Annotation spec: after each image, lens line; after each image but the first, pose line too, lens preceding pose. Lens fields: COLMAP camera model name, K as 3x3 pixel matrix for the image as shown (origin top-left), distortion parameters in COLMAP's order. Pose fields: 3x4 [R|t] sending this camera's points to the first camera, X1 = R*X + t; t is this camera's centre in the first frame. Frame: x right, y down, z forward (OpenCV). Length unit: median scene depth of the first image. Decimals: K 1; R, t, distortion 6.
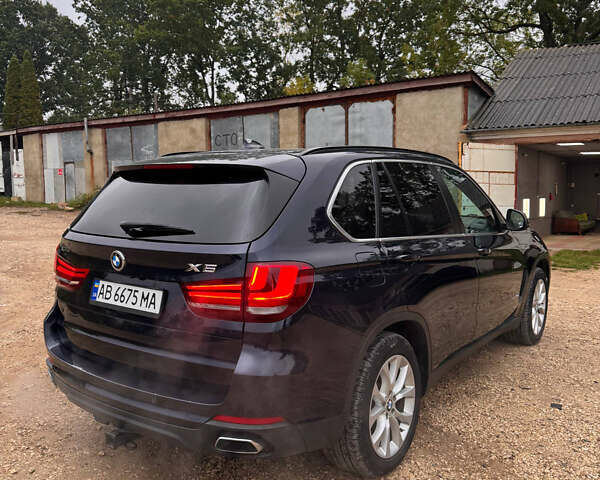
lens RADIAL K [[570.5, 0, 300.0], [0, 570.5, 240.0], [0, 0, 1]] dist [0.129234, -0.211032]
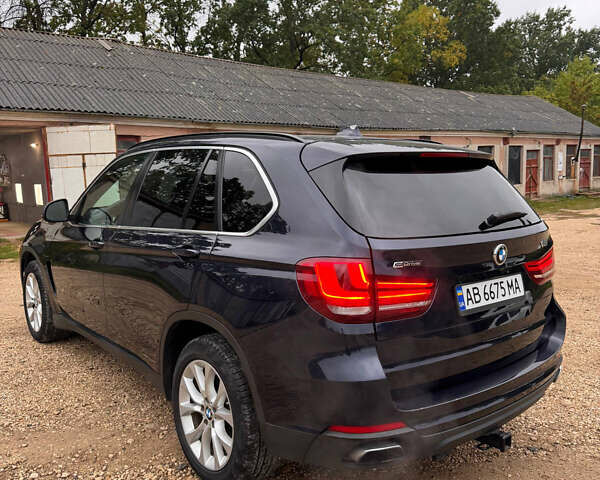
lens RADIAL K [[570.5, 0, 300.0], [0, 570.5, 240.0], [0, 0, 1]] dist [0.129234, -0.211032]
pose [[0.237791, -0.124603, 0.963291, -0.245975], [0.102841, 0.989393, 0.102593, -0.022486], [-0.965857, 0.074670, 0.248083, 0.203597]]
